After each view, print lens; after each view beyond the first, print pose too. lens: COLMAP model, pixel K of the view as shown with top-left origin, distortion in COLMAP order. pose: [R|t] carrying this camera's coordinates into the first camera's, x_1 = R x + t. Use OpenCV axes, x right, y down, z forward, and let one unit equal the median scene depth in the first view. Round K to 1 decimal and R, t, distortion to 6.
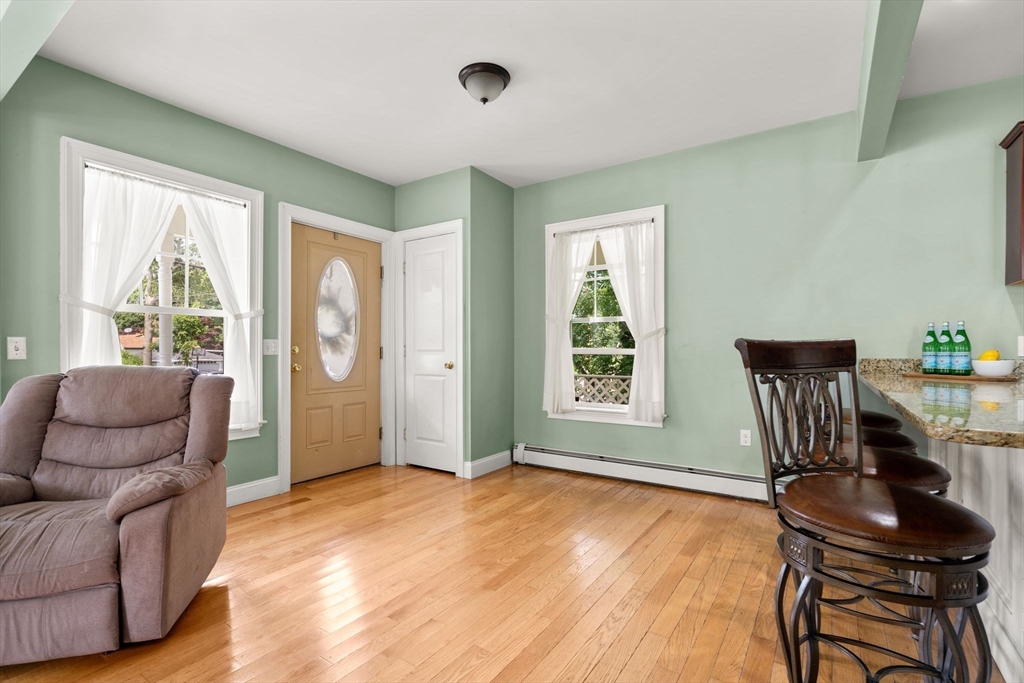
lens RADIAL K [[479.4, 0, 512.0], [0, 479.4, 350.9], [0, 0, 1]] dist [0.000338, 0.000667]
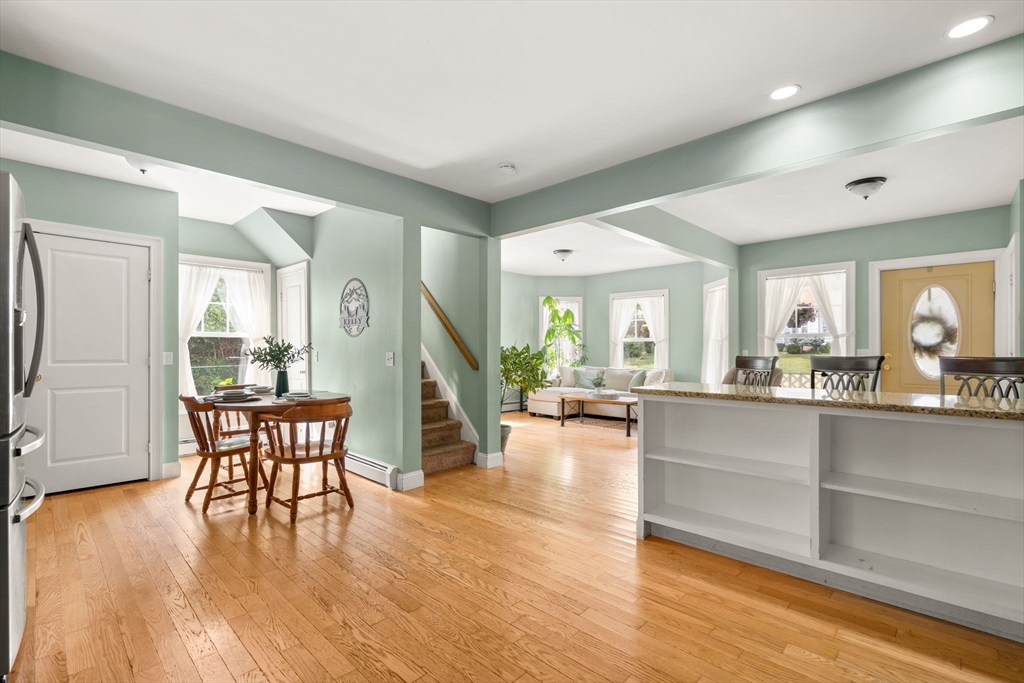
lens RADIAL K [[464.2, 0, 515.2], [0, 464.2, 350.1], [0, 0, 1]] dist [-0.004358, 0.000153]
pose [[-0.167987, 0.001970, -0.985787, 1.081761], [-0.000665, 0.999998, 0.002111, -0.020717], [0.985789, 0.001010, -0.167985, 0.094031]]
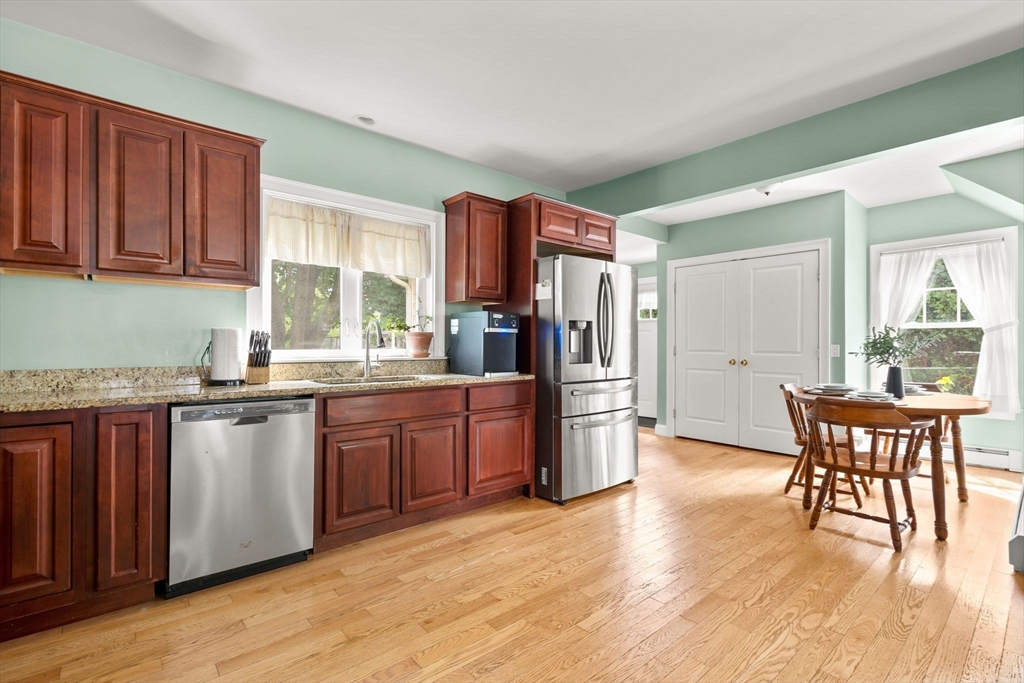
lens RADIAL K [[470.2, 0, 512.0], [0, 470.2, 341.5], [0, 0, 1]] dist [-0.000911, 0.000375]
pose [[-0.966877, 0.001471, 0.255239, 0.637658], [-0.000633, 0.999966, -0.008161, -0.011997], [-0.255242, -0.008052, -0.966844, 0.418012]]
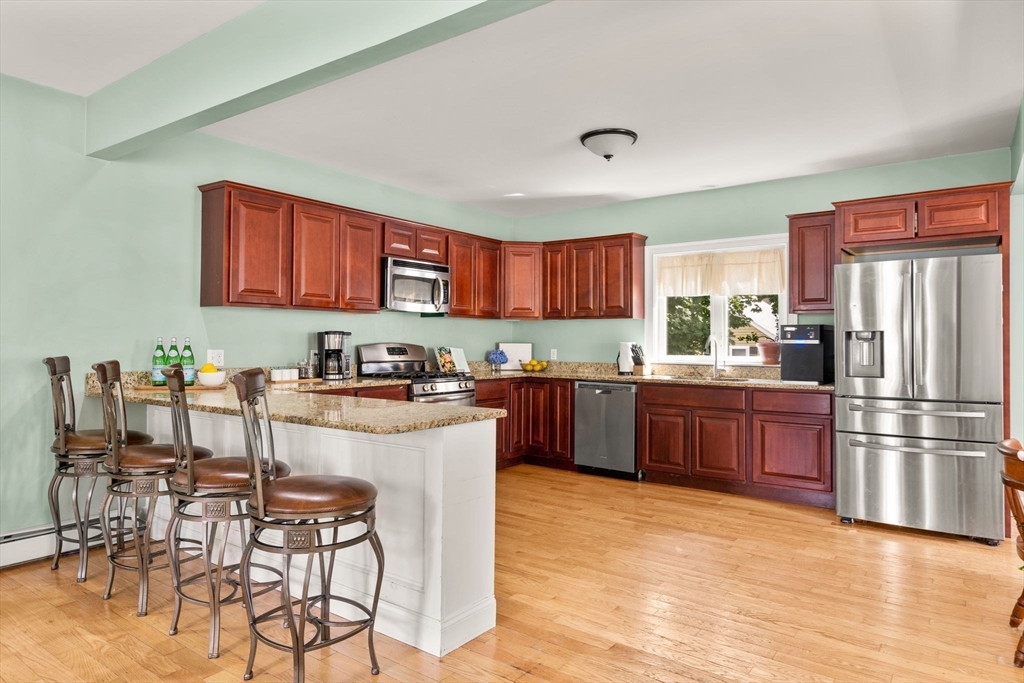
lens RADIAL K [[623.9, 0, 512.7], [0, 623.9, 332.0], [0, 0, 1]] dist [0.004805, 0.000853]
pose [[0.032245, 0.014670, 0.999372, -0.329948], [-0.004761, 0.999883, -0.014524, -0.037161], [-0.999469, -0.004290, 0.032311, 0.119834]]
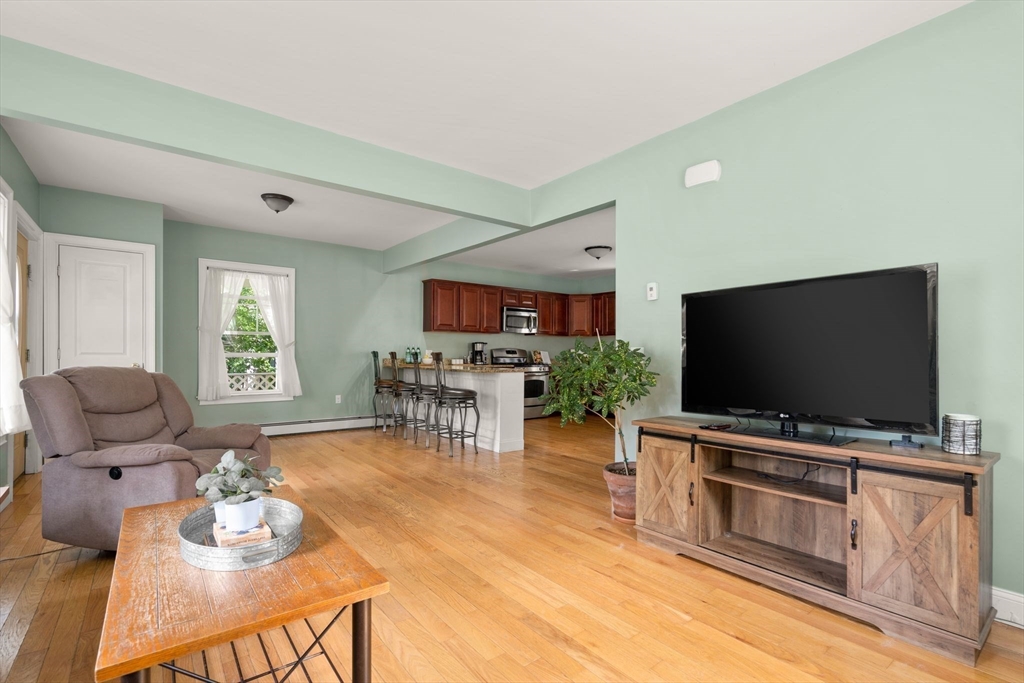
lens RADIAL K [[469.3, 0, 509.5], [0, 469.3, 354.3], [0, 0, 1]] dist [-0.002003, -0.000245]
pose [[0.310117, 0.002727, 0.950695, -0.955618], [-0.004944, 0.999987, -0.001255, -0.002481], [-0.950686, -0.004311, 0.310126, -0.222043]]
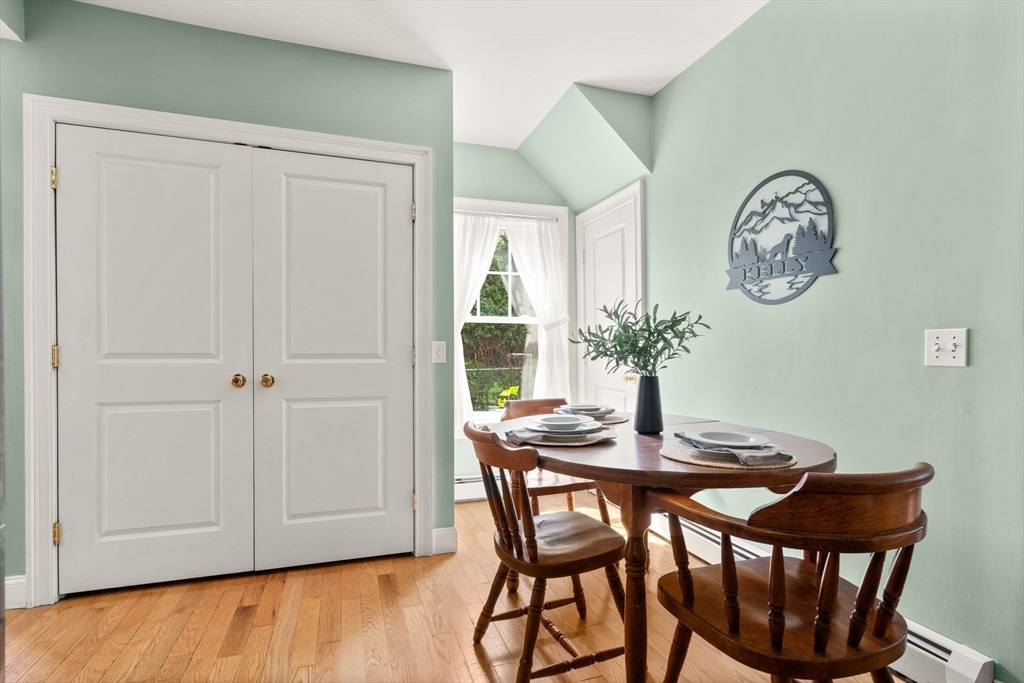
lens RADIAL K [[509.8, 0, 516.4], [0, 509.8, 357.1], [0, 0, 1]] dist [-0.000951, 0.000225]
pose [[-0.599781, 0.006740, -0.800136, 0.664769], [0.004235, 0.999977, 0.005248, 0.004146], [0.800153, -0.000241, -0.599796, -0.365116]]
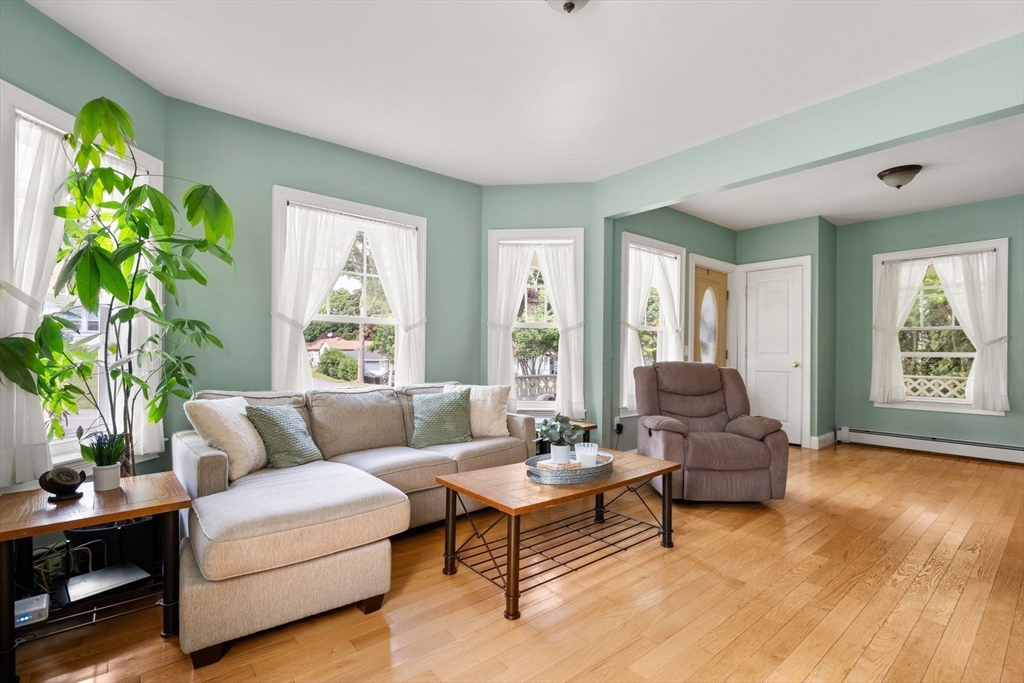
lens RADIAL K [[468.1, 0, 514.0], [0, 468.1, 354.5], [0, 0, 1]] dist [0.000371, 0.000183]
pose [[0.962322, 0.005106, -0.271864, -0.547378], [-0.004184, 0.999983, 0.003969, 0.000189], [0.271880, -0.002682, 0.962327, -0.488075]]
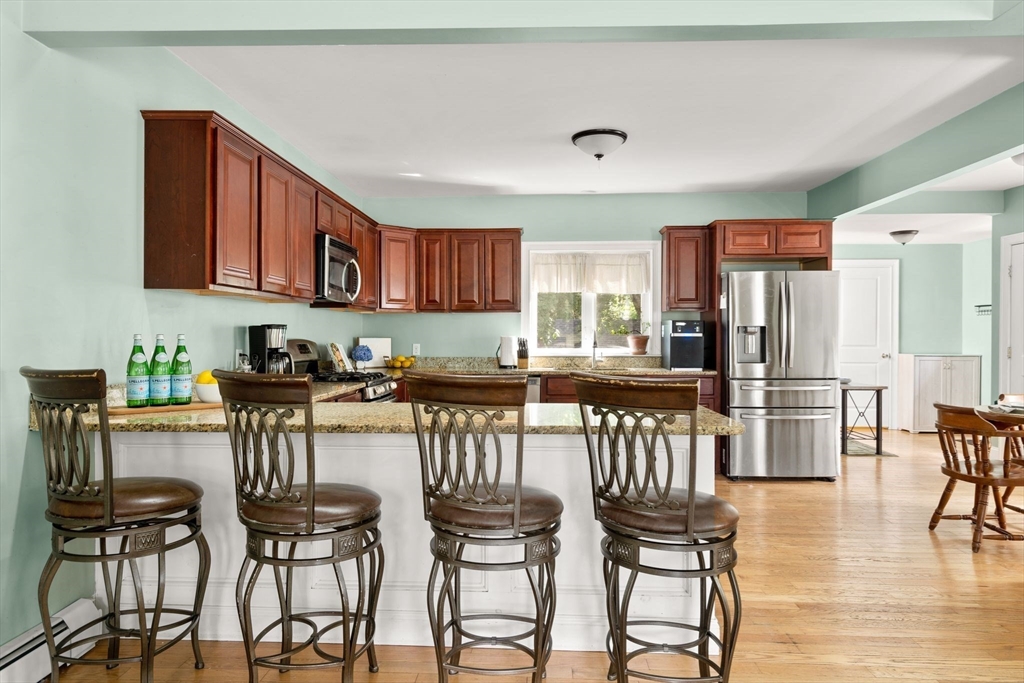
lens RADIAL K [[638.0, 0, 509.7], [0, 638.0, 336.6], [0, 0, 1]] dist [0.001519, 0.000143]
pose [[-0.520564, -0.002314, 0.853819, -0.144267], [0.000606, 0.999995, 0.003080, -0.039054], [-0.853822, 0.002121, -0.520560, 0.697170]]
